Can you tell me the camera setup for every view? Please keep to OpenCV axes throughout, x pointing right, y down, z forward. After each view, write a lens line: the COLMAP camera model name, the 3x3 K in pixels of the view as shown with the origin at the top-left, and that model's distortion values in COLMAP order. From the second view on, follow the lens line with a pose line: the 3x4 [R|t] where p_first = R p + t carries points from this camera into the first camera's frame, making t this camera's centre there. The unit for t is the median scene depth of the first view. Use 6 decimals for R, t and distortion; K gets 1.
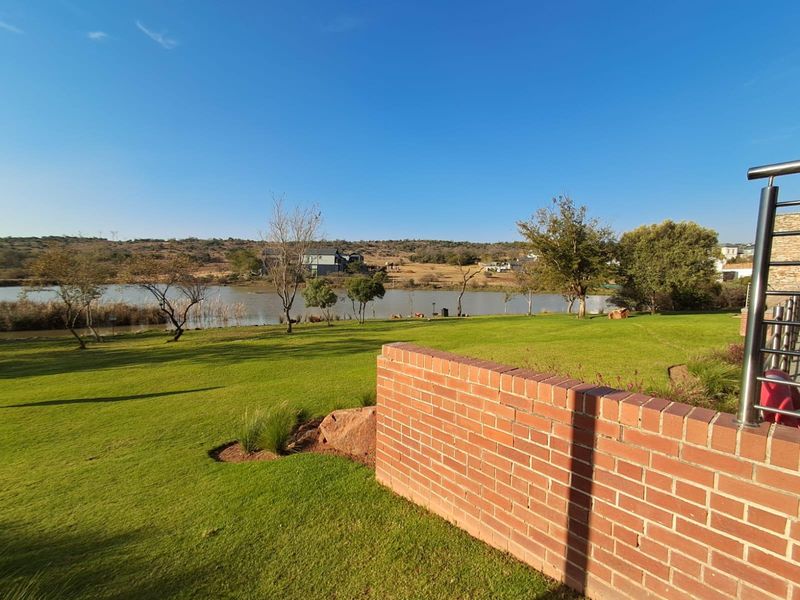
lens RADIAL K [[360.0, 0, 396.7], [0, 360.0, 303.4], [0, 0, 1]] dist [-0.000938, 0.005314]
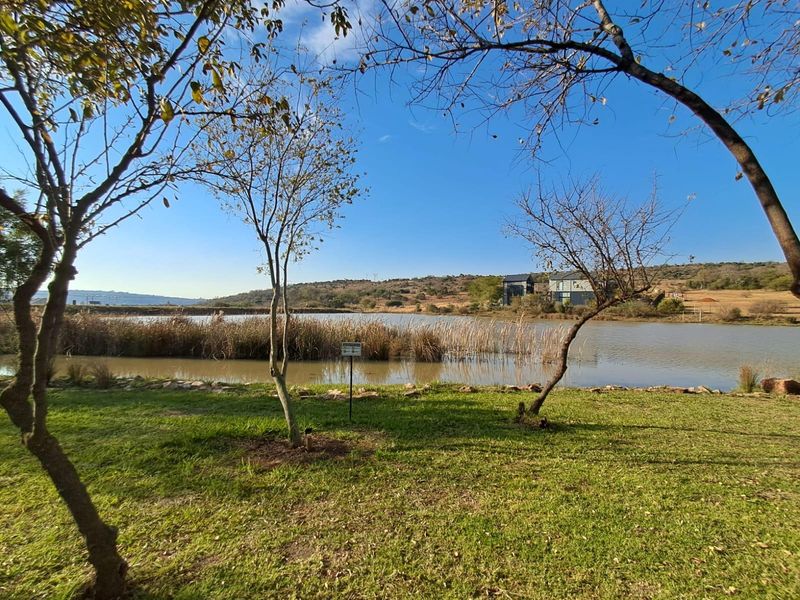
lens RADIAL K [[360.0, 0, 396.7], [0, 360.0, 303.4], [0, 0, 1]] dist [-0.000938, 0.005314]
pose [[0.825649, -0.012138, -0.564054, -0.083659], [-0.042817, 0.995537, -0.084098, 0.003816], [0.562558, 0.093586, 0.821444, 0.109976]]
